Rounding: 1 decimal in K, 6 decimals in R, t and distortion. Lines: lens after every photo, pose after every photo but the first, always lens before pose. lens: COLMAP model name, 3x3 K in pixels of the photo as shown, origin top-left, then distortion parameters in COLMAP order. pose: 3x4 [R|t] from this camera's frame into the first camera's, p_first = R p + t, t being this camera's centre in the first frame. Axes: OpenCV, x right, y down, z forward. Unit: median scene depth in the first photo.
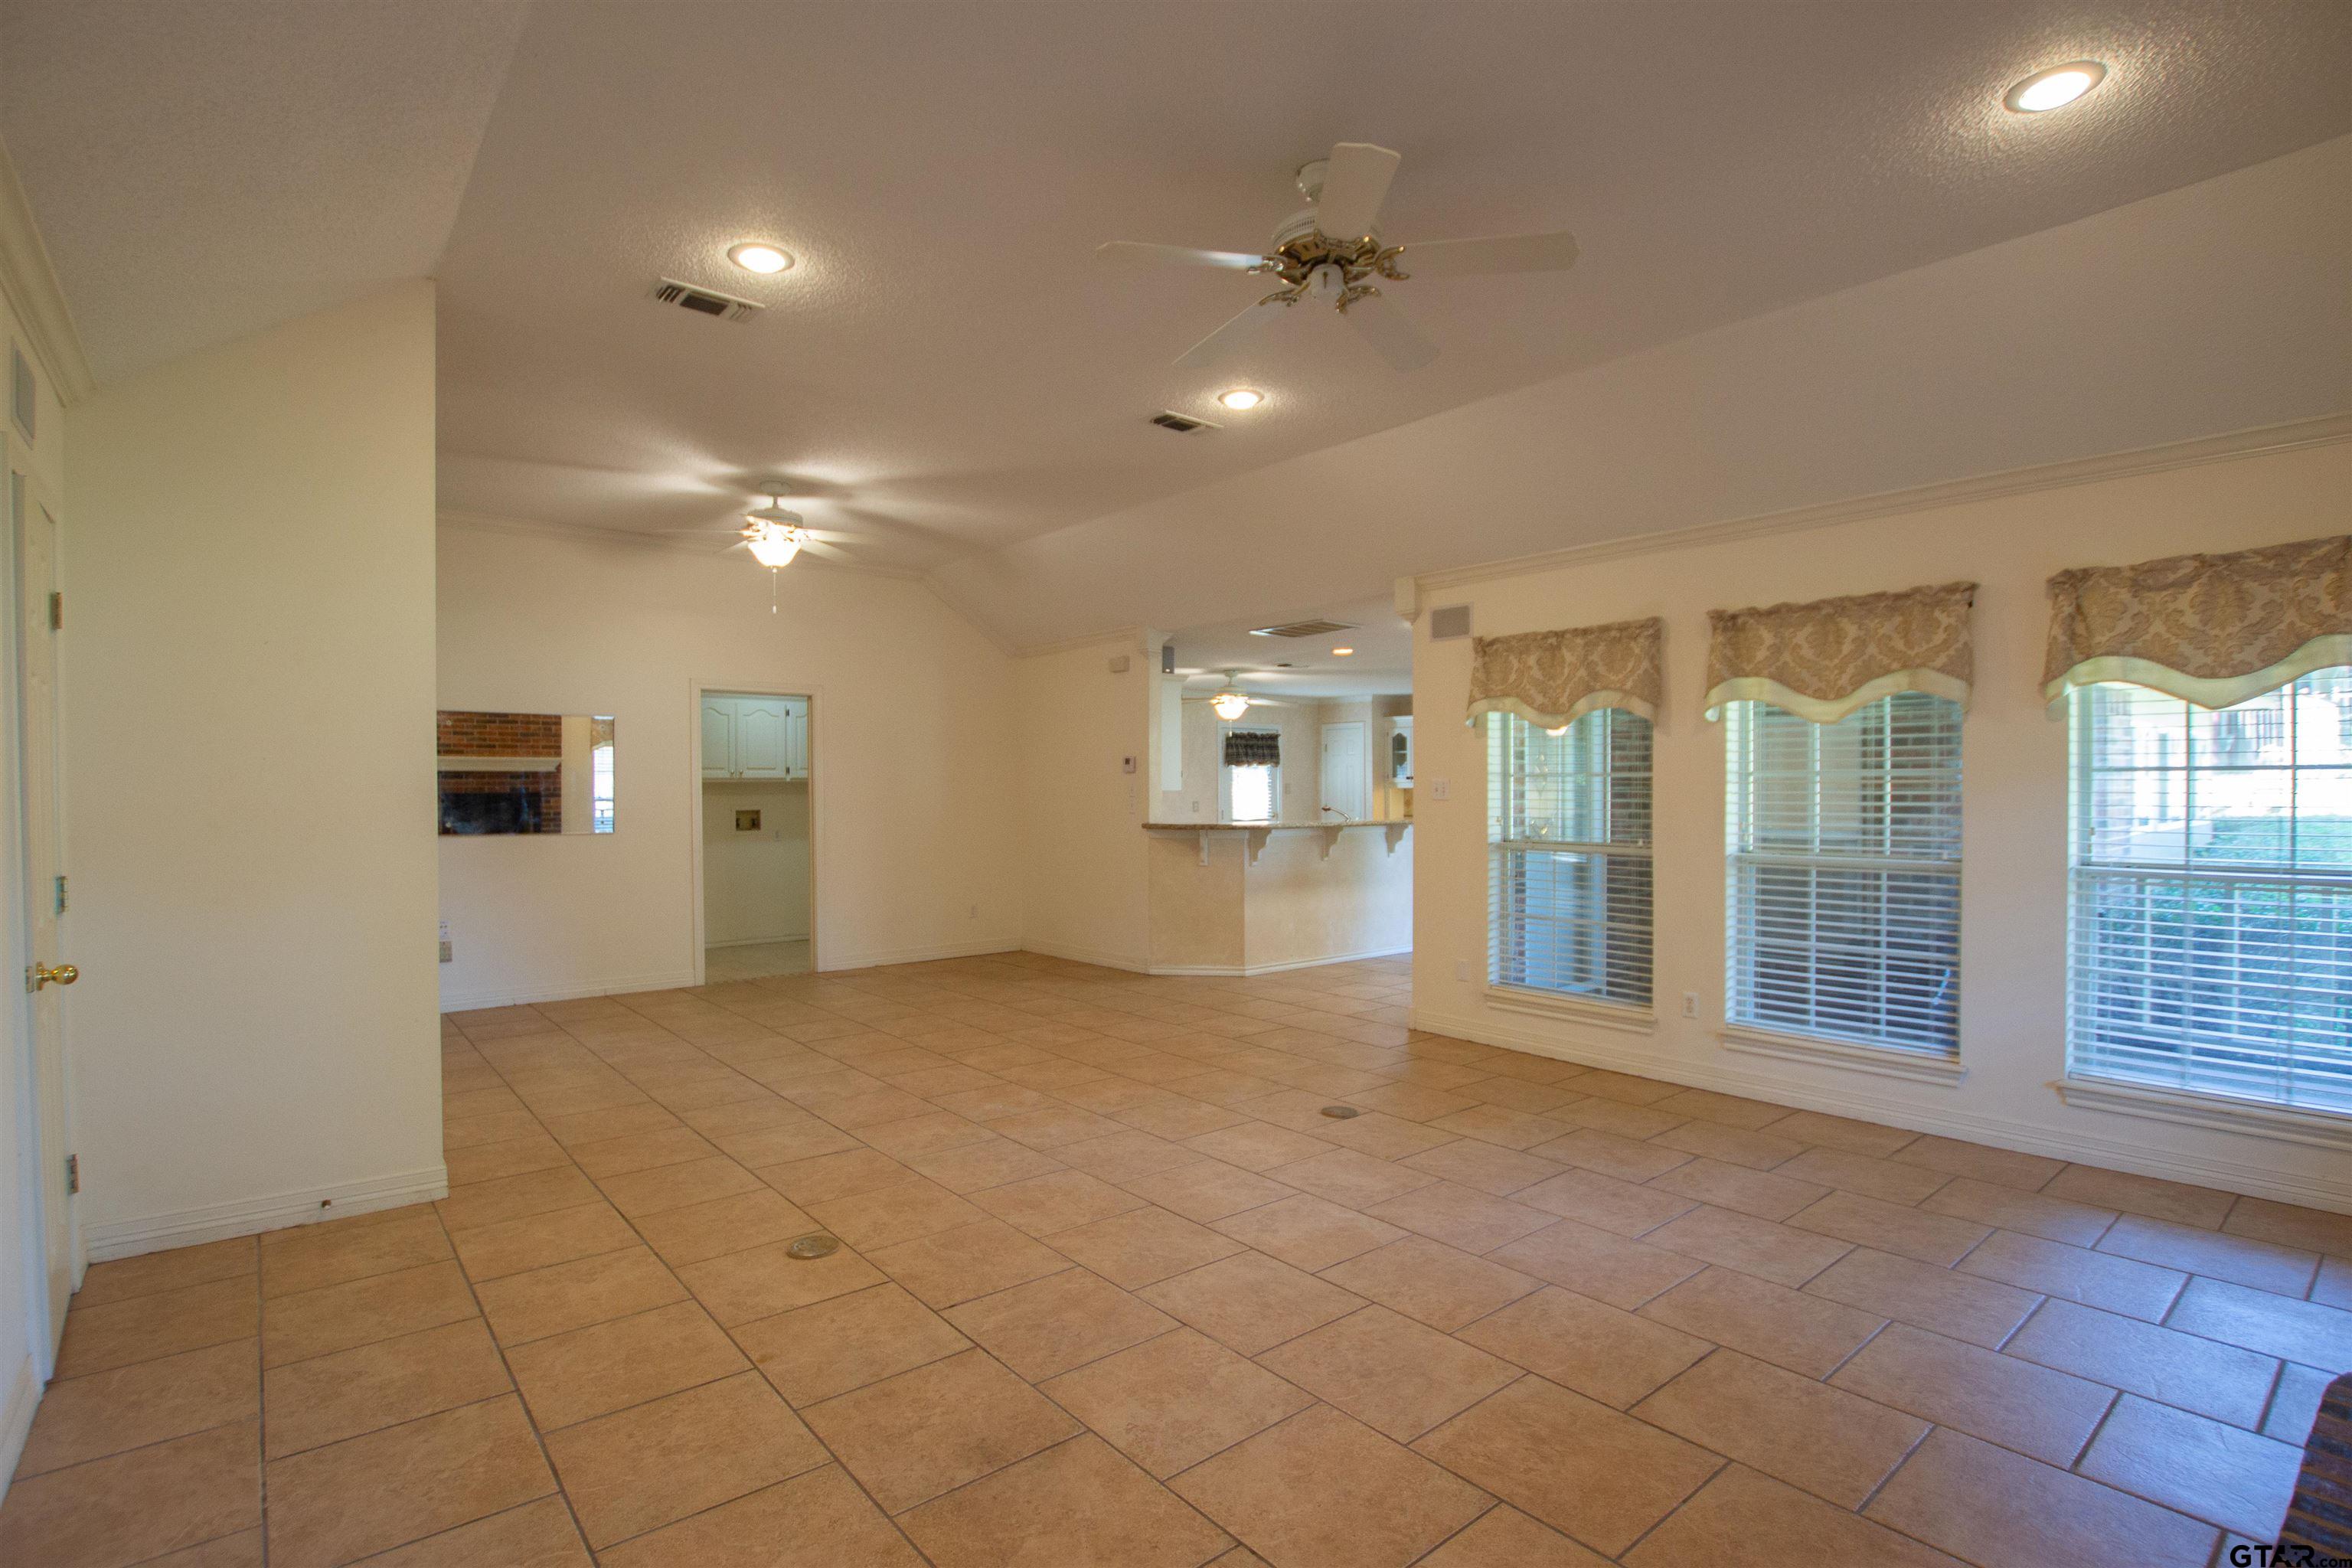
lens RADIAL K [[1118.2, 0, 1148.4], [0, 1118.2, 784.8], [0, 0, 1]] dist [-0.037954, 0.008893]
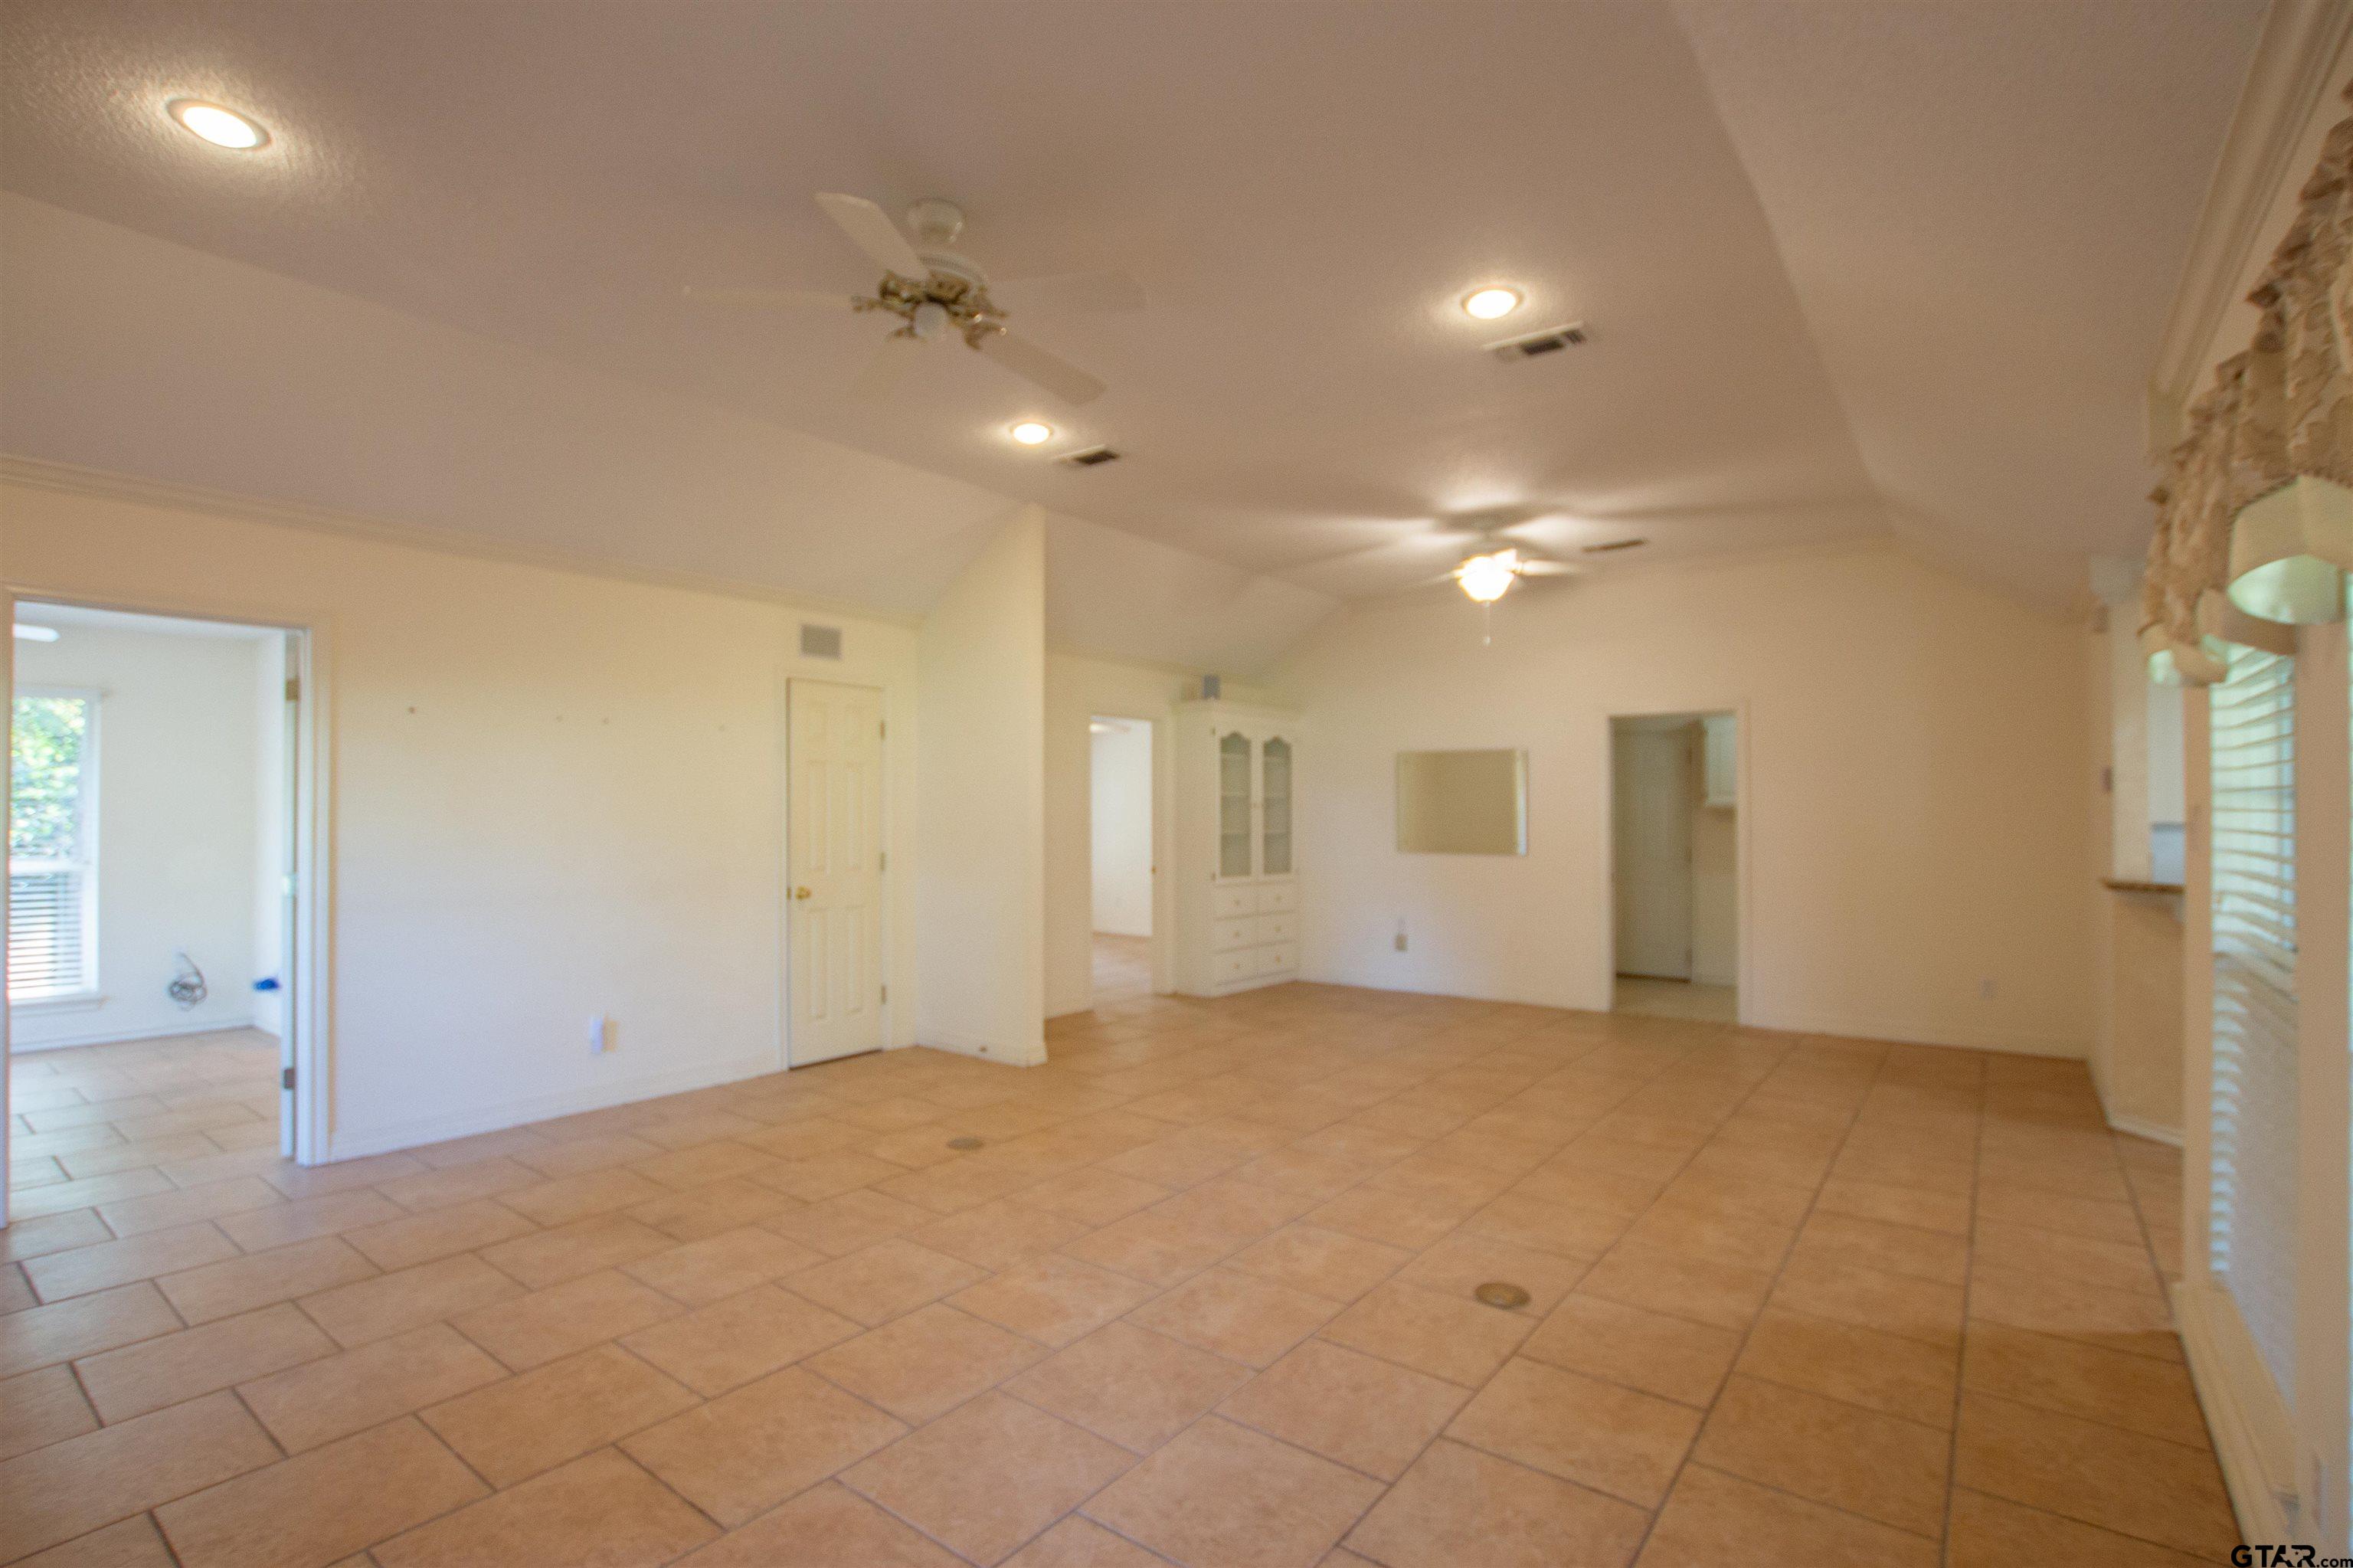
lens RADIAL K [[1089.8, 0, 1176.5], [0, 1089.8, 784.0], [0, 0, 1]] dist [-0.028605, -0.000042]
pose [[0.246205, -0.021684, -0.968975, 1.003324], [-0.002629, 0.999731, -0.023040, -0.007138], [0.969214, 0.008220, 0.246081, 0.827813]]
